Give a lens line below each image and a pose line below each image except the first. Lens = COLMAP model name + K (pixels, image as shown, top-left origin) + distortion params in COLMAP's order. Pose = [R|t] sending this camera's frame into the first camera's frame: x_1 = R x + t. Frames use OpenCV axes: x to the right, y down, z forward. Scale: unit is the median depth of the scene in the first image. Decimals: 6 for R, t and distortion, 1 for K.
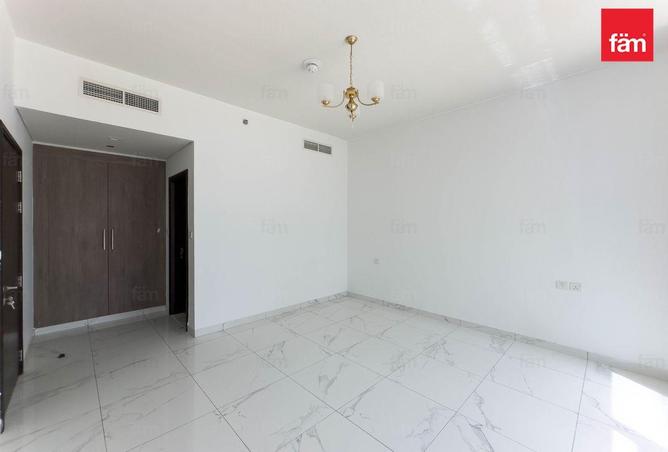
lens RADIAL K [[280.6, 0, 334.0], [0, 280.6, 226.0], [0, 0, 1]] dist [-0.000966, -0.000085]
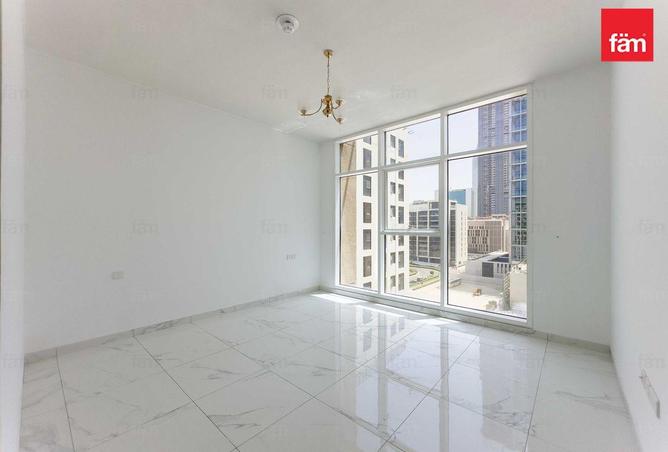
lens RADIAL K [[274.0, 0, 333.7], [0, 274.0, 234.5], [0, 0, 1]] dist [0.001077, 0.000053]
pose [[-0.079823, -0.039660, 0.996020, -0.810353], [0.015029, 0.999047, 0.040985, 0.010399], [-0.996696, 0.018241, -0.079151, 0.827225]]
